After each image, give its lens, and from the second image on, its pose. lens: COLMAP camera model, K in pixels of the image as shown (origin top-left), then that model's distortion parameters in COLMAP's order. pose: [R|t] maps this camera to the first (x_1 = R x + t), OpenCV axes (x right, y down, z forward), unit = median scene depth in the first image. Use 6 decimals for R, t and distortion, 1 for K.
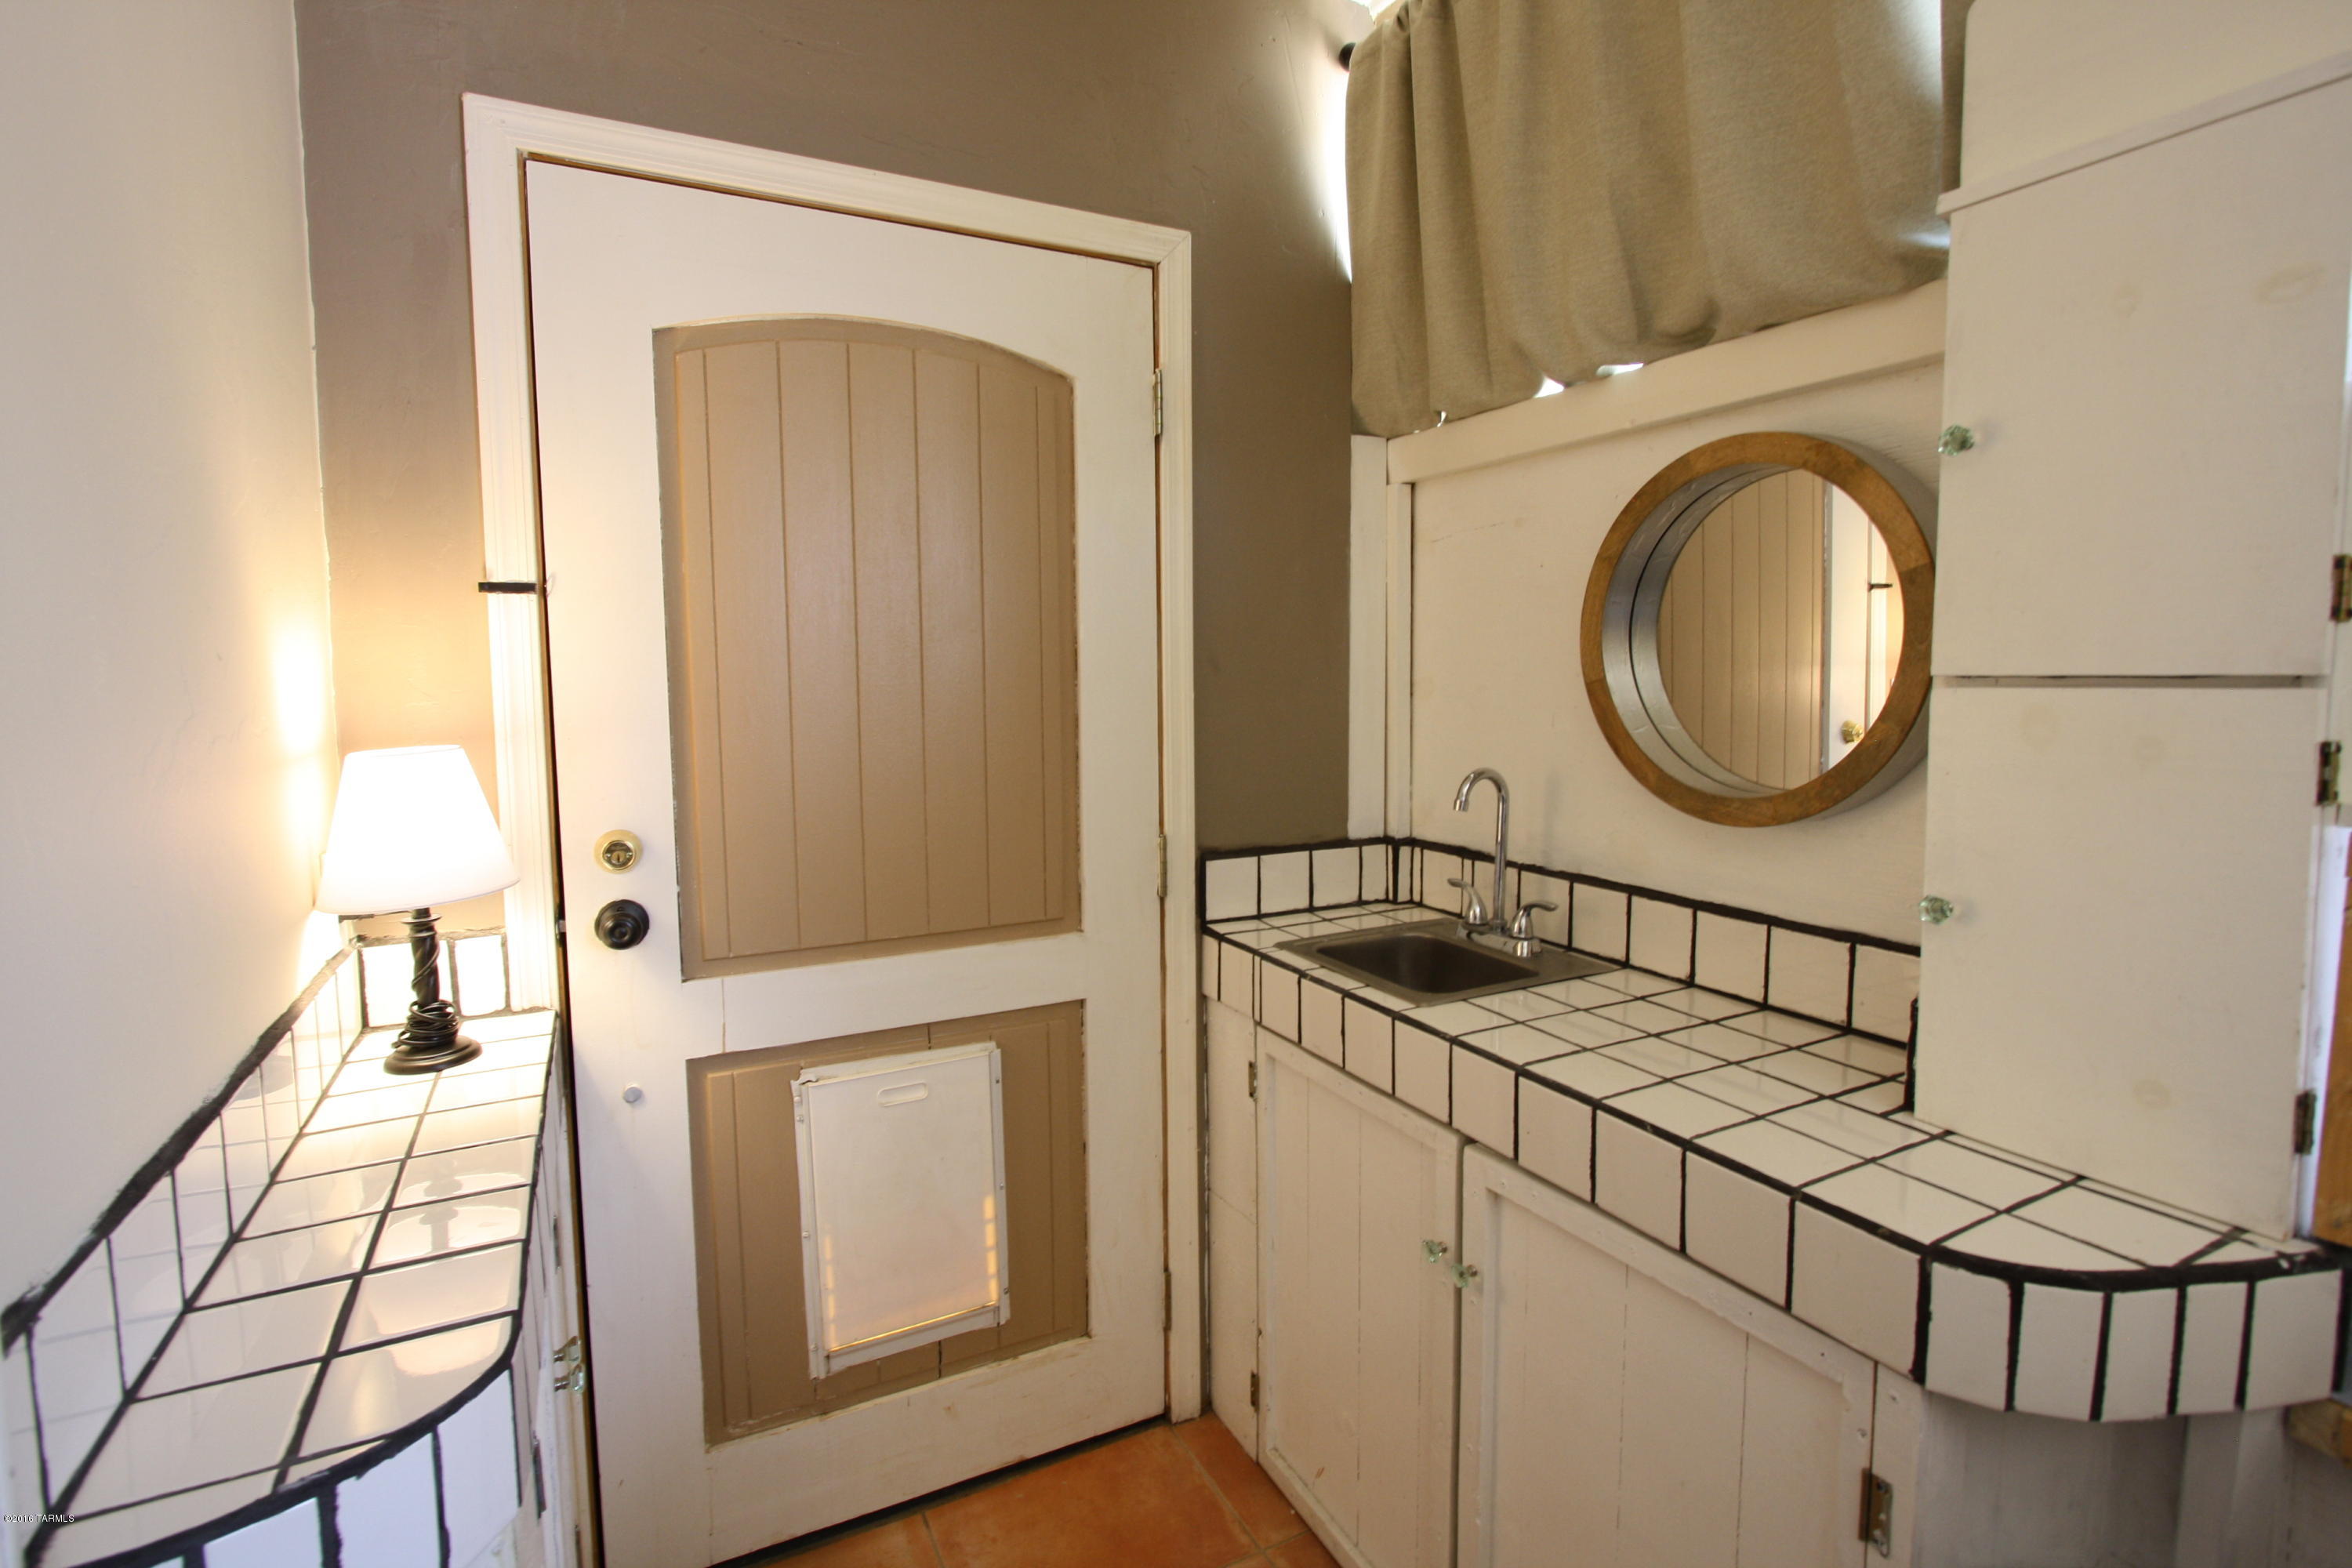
lens RADIAL K [[1093.0, 0, 1164.4], [0, 1093.0, 762.6], [0, 0, 1]] dist [-0.020751, 0.003924]
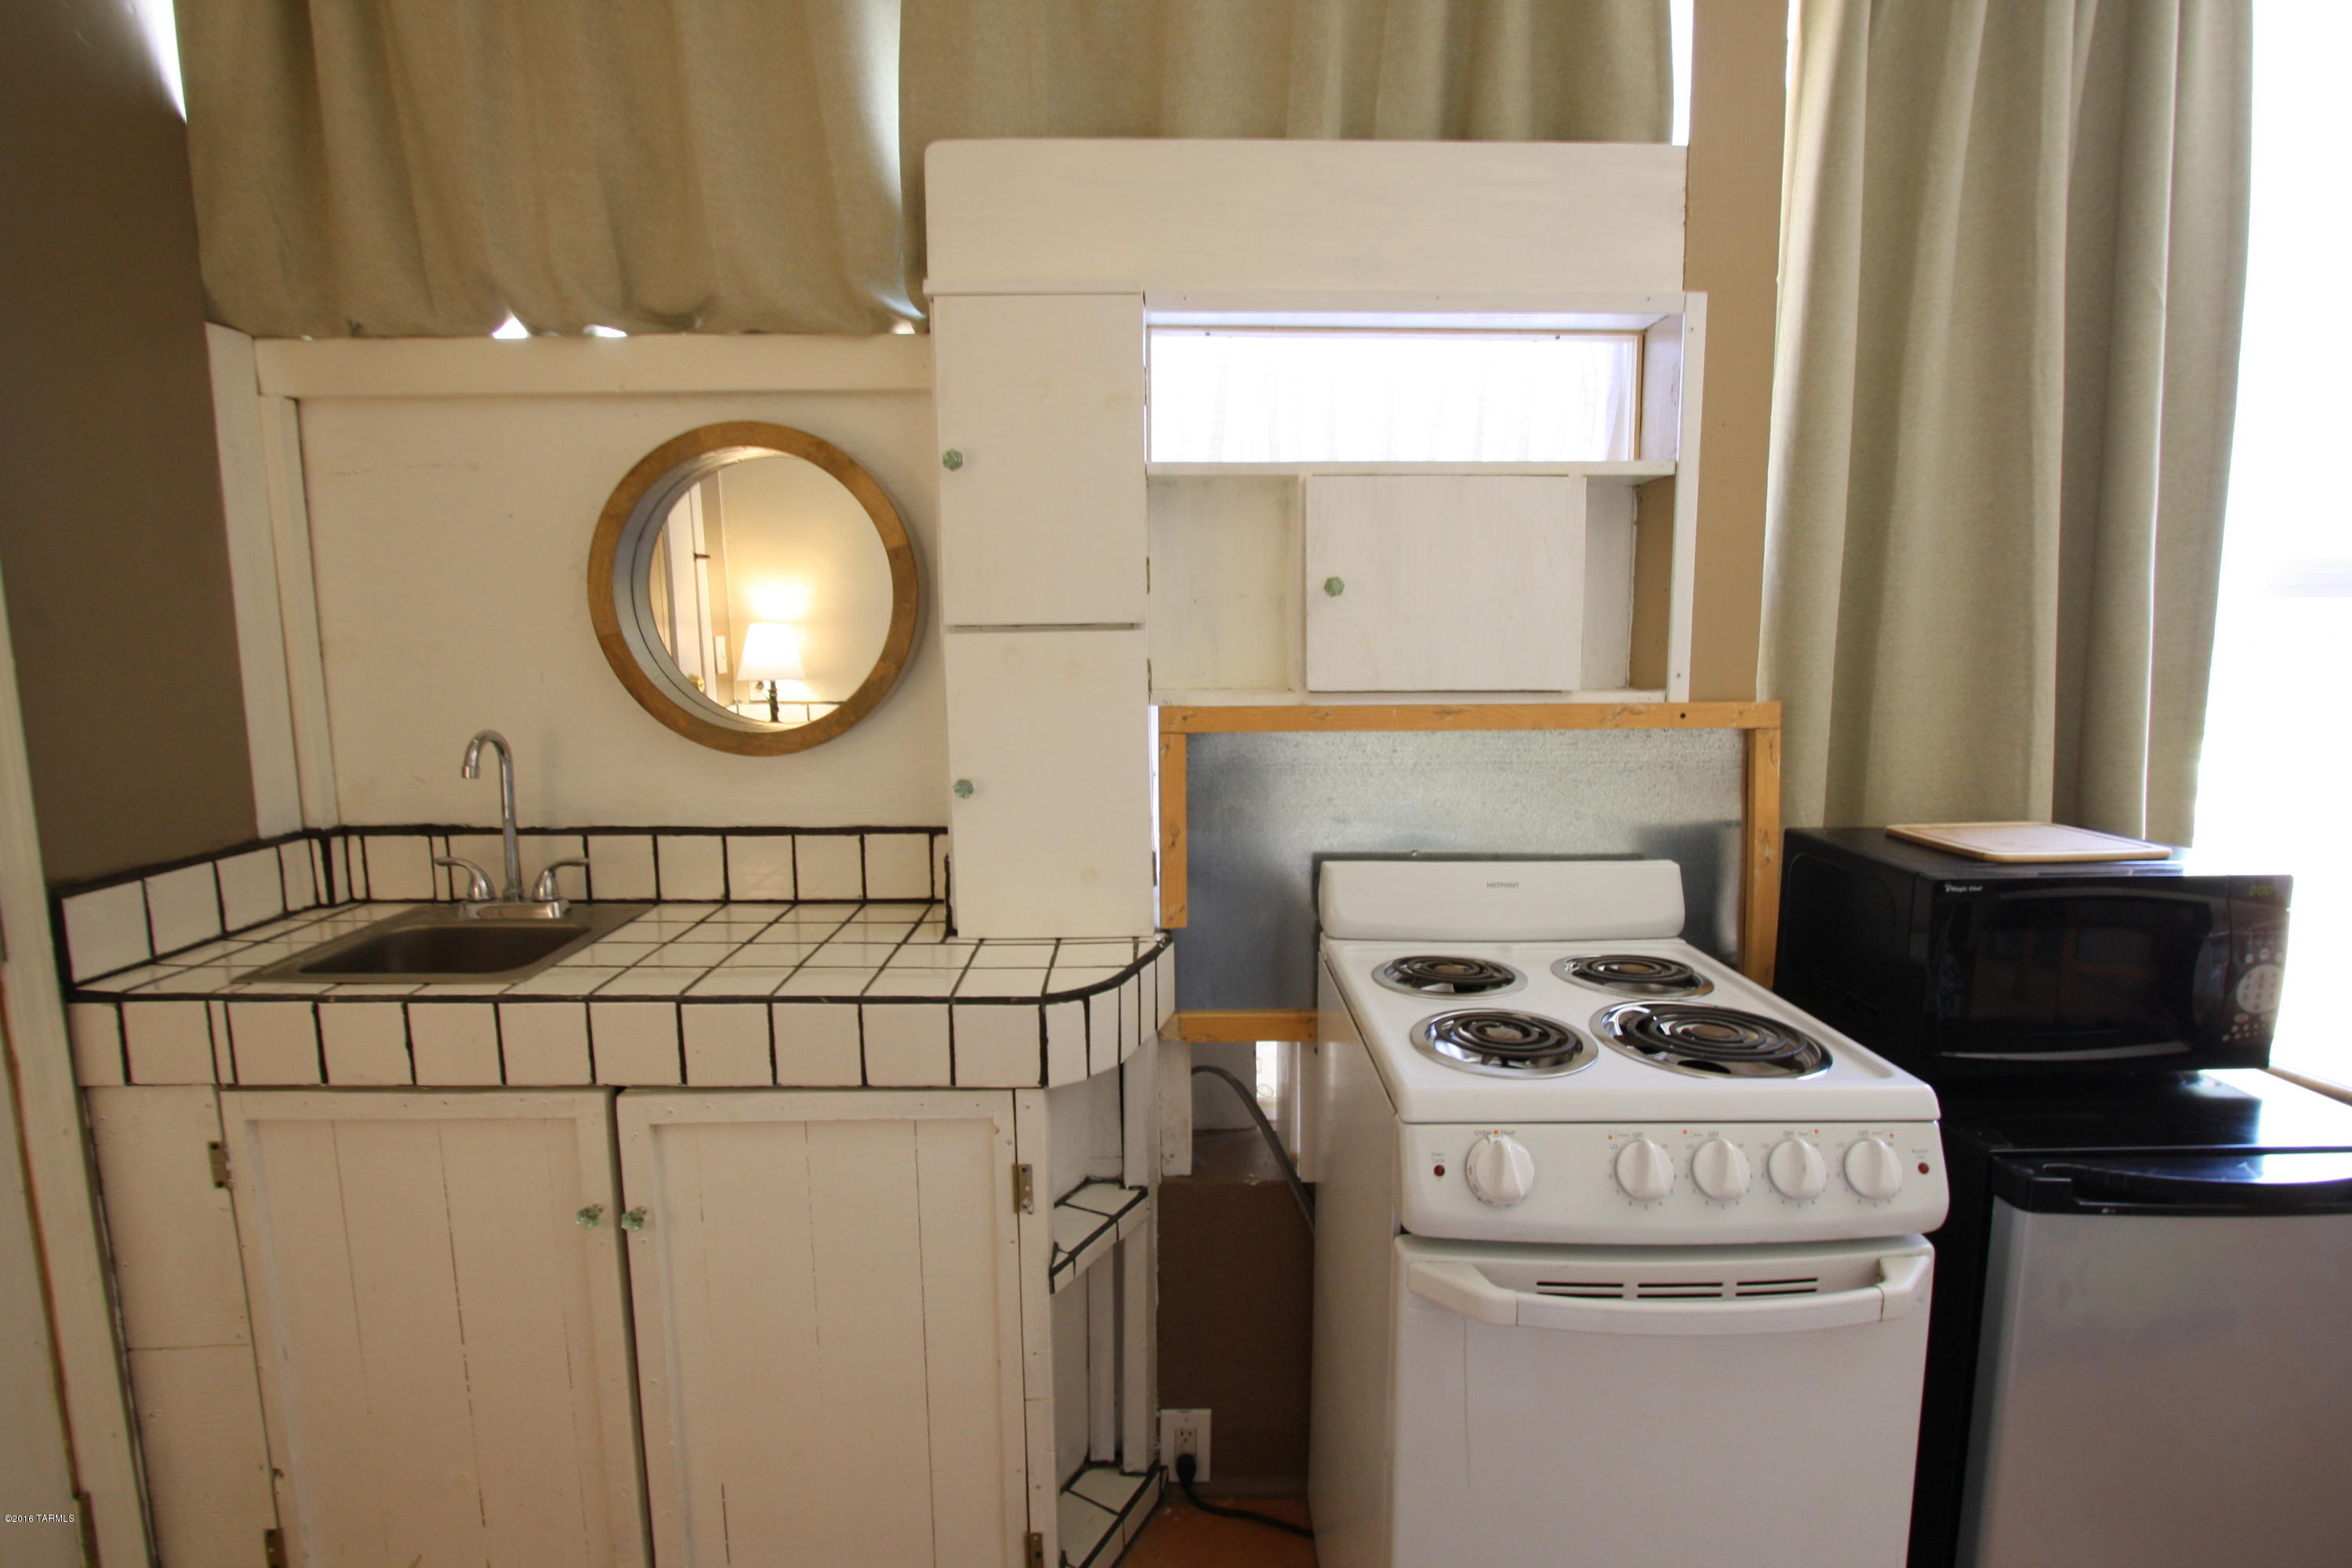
lens RADIAL K [[1093.0, 0, 1161.8], [0, 1093.0, 763.7], [0, 0, 1]] dist [-0.020751, 0.003924]
pose [[0.444336, -0.107282, 0.889413, -0.307686], [0.078430, 0.993650, 0.080673, 0.004265], [-0.892420, 0.033911, 0.449929, 0.076195]]
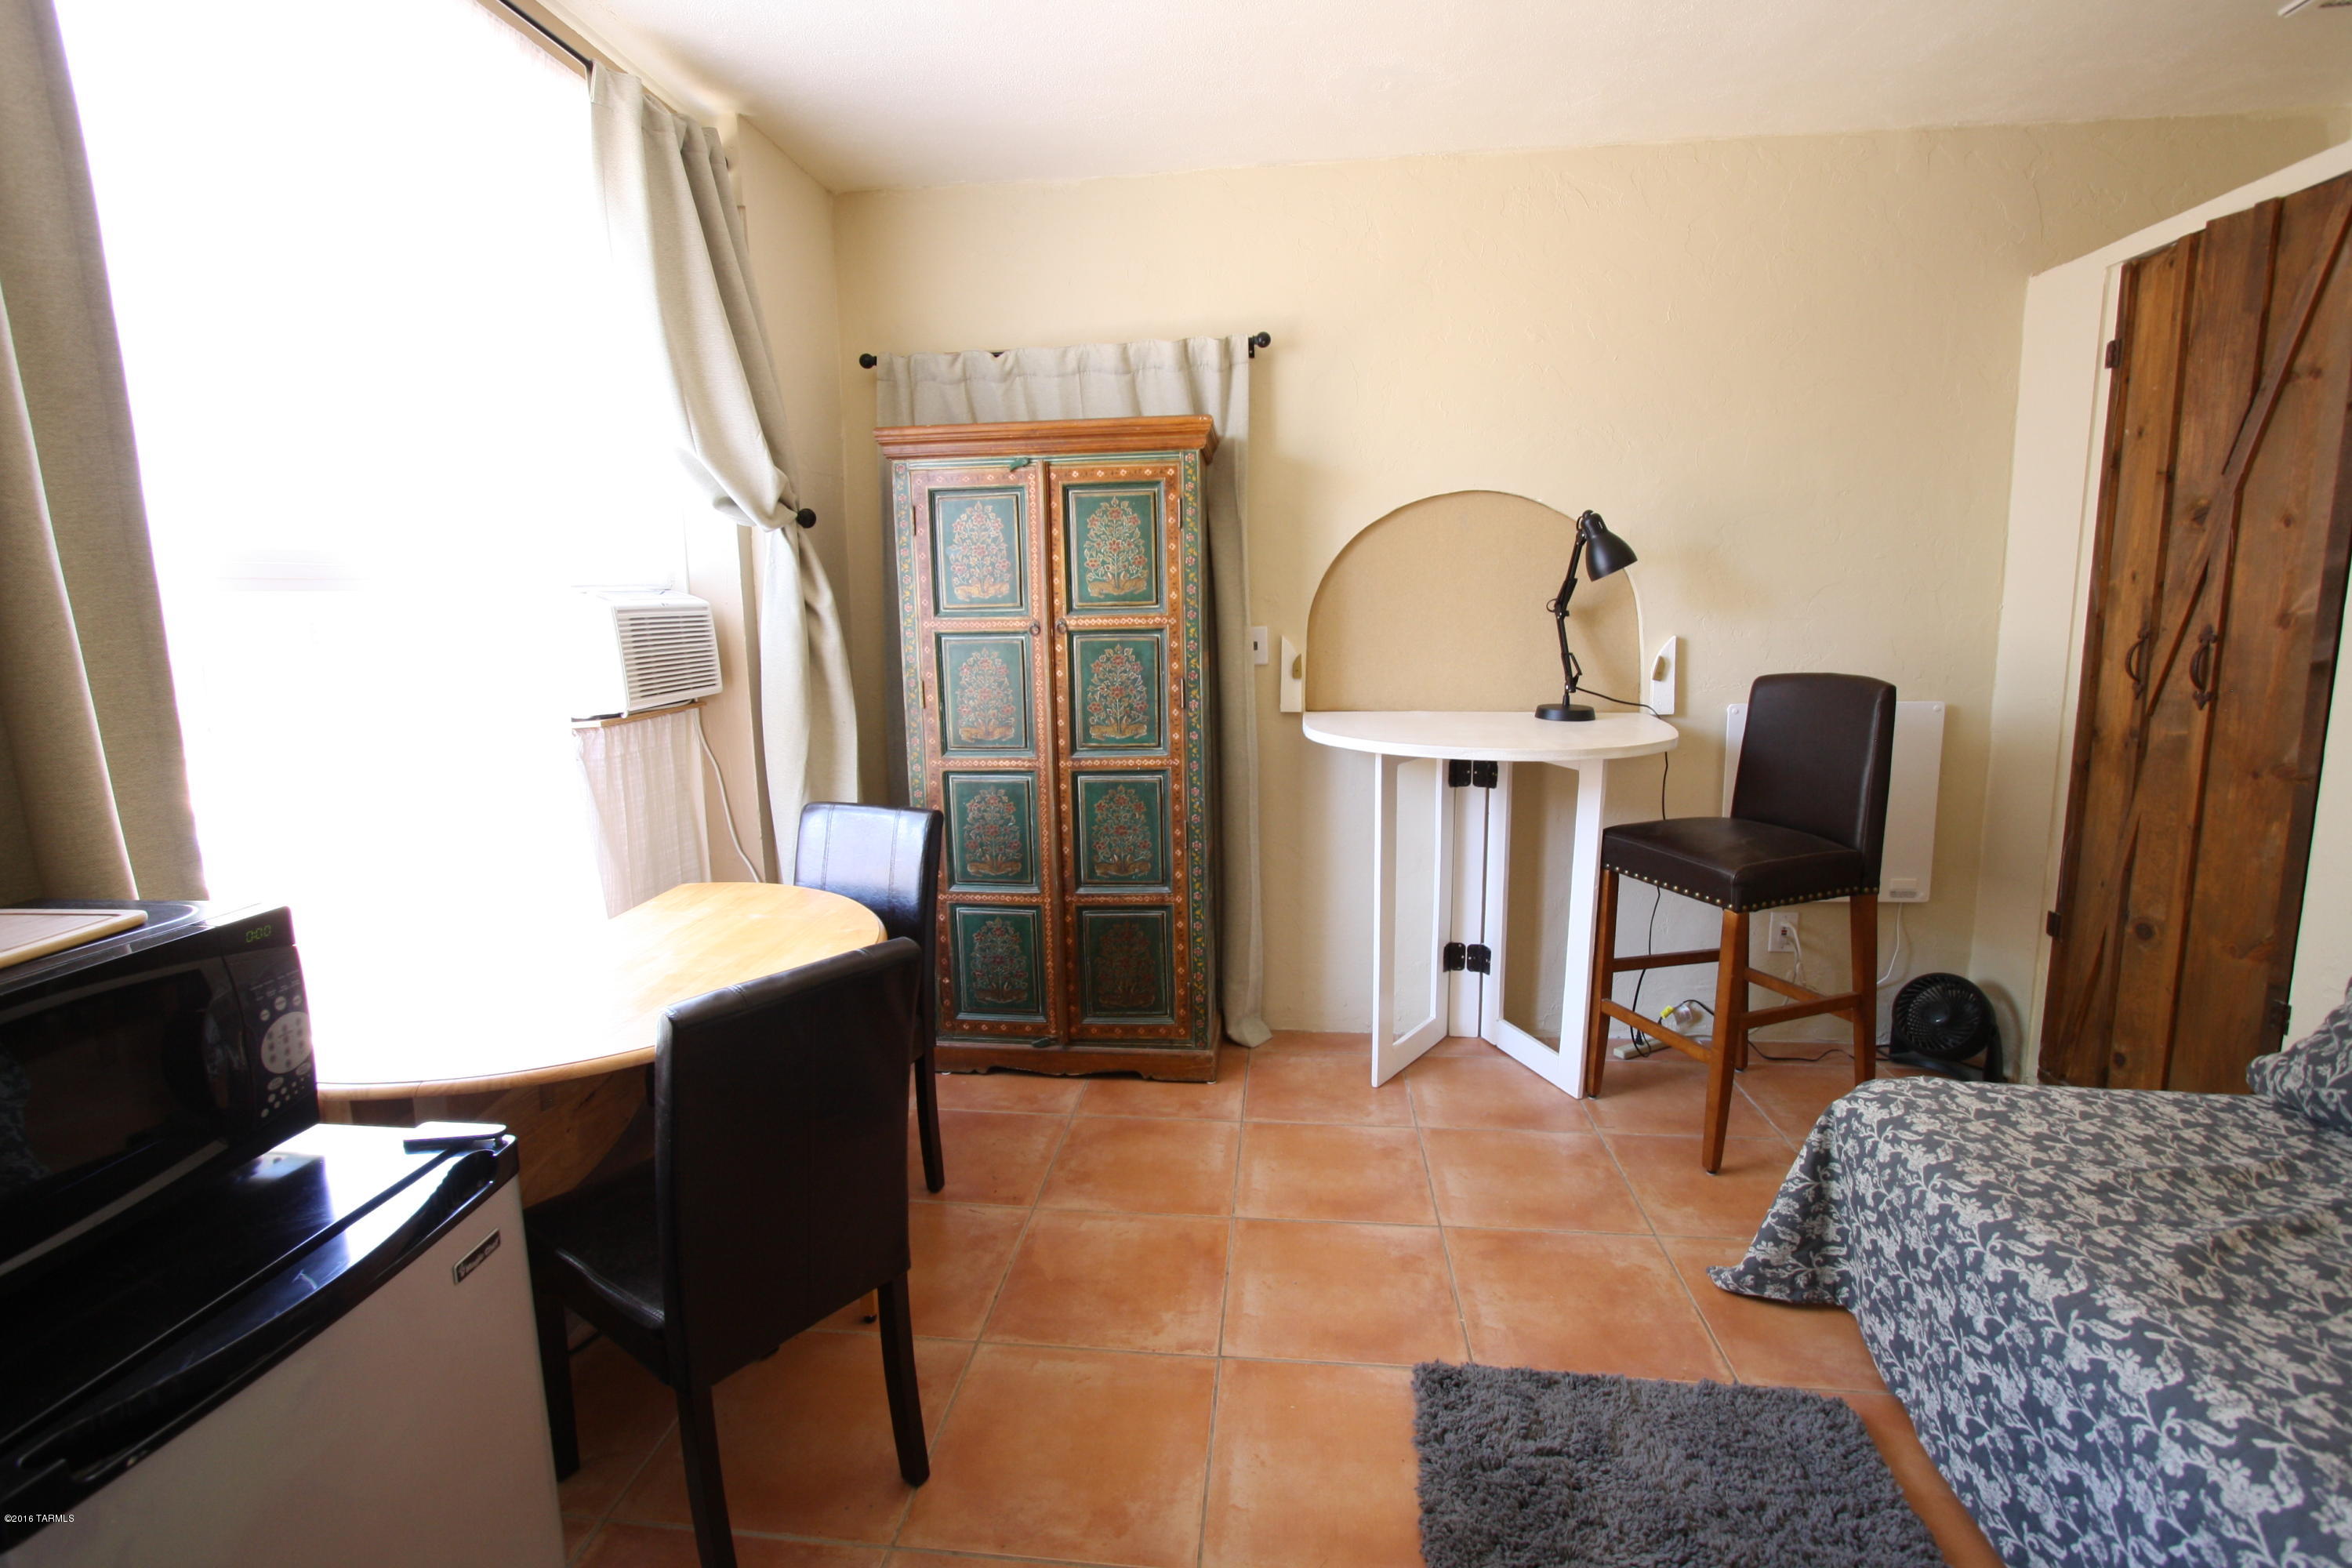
lens RADIAL K [[1093.0, 0, 1168.4], [0, 1093.0, 770.3], [0, 0, 1]] dist [-0.020751, 0.003924]
pose [[-0.835559, -0.065883, 0.545436, -0.100106], [0.069058, 0.972315, 0.223235, 0.011531], [-0.545043, 0.224193, -0.807877, -0.072474]]
